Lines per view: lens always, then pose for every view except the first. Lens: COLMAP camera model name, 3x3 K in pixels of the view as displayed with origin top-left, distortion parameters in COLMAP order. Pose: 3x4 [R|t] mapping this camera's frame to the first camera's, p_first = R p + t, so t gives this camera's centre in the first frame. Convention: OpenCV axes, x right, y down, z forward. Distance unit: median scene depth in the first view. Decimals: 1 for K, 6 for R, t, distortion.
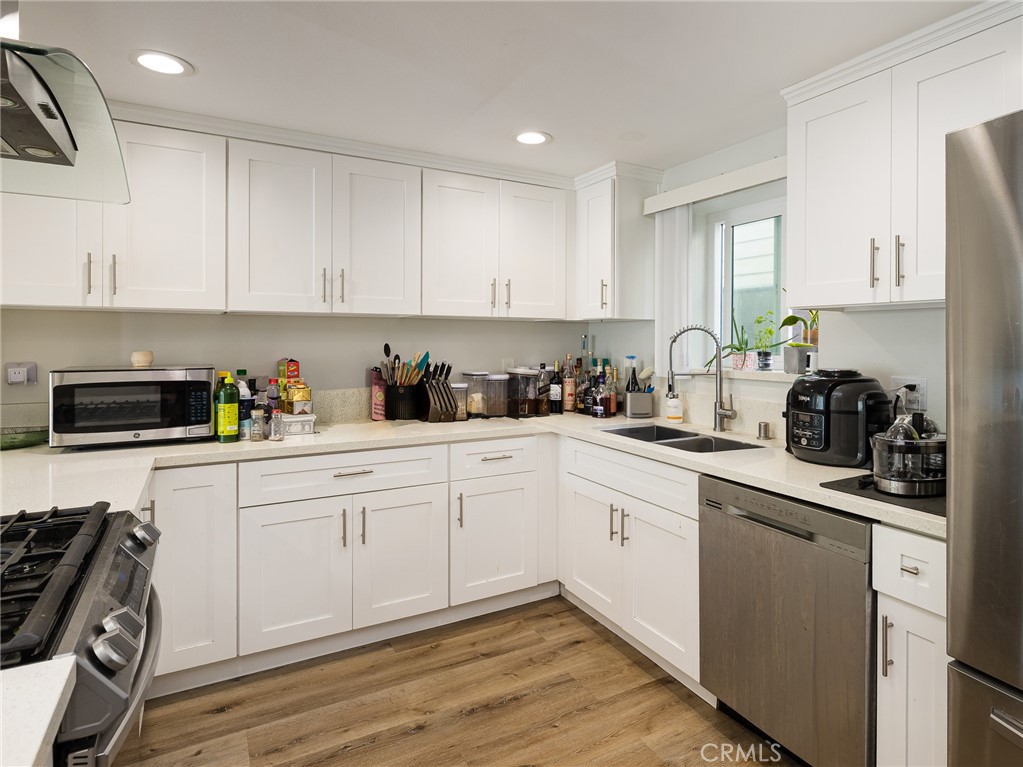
lens RADIAL K [[548.8, 0, 513.7], [0, 548.8, 351.1], [0, 0, 1]] dist [0.001566, -0.000012]
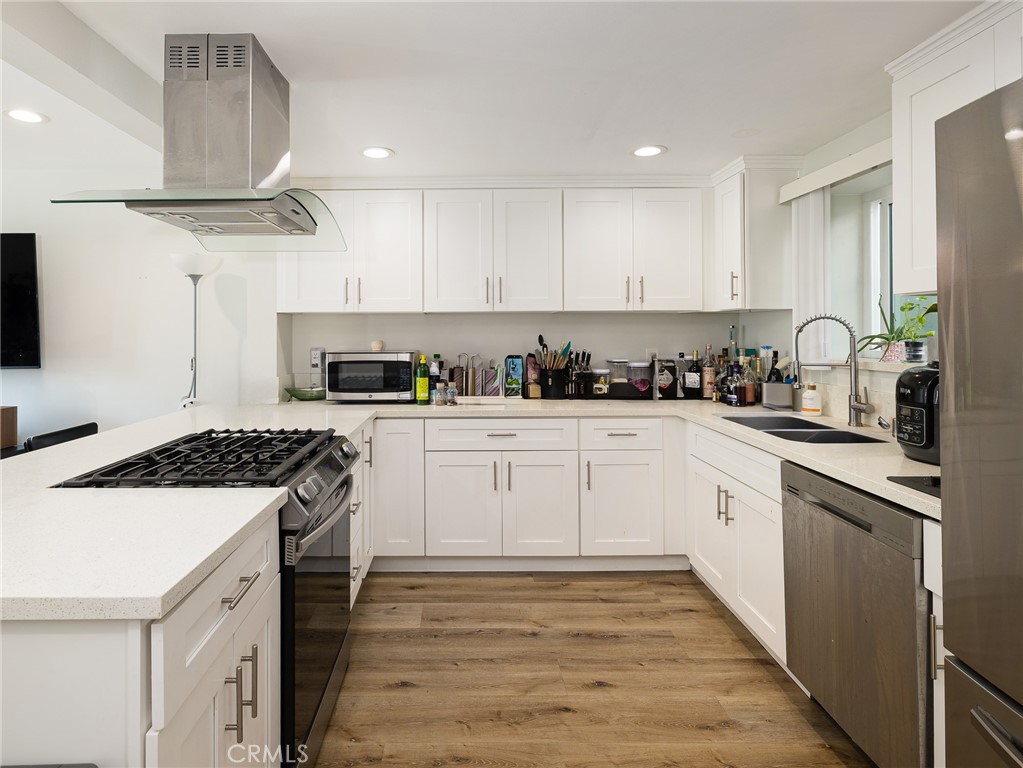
lens RADIAL K [[593.1, 0, 507.5], [0, 593.1, 342.2], [0, 0, 1]] dist [0.004048, 0.000087]
pose [[0.865393, 0.001149, -0.501092, 0.409793], [-0.001852, 0.999998, -0.000906, 0.004533], [0.501090, 0.001712, 0.865394, -0.202079]]
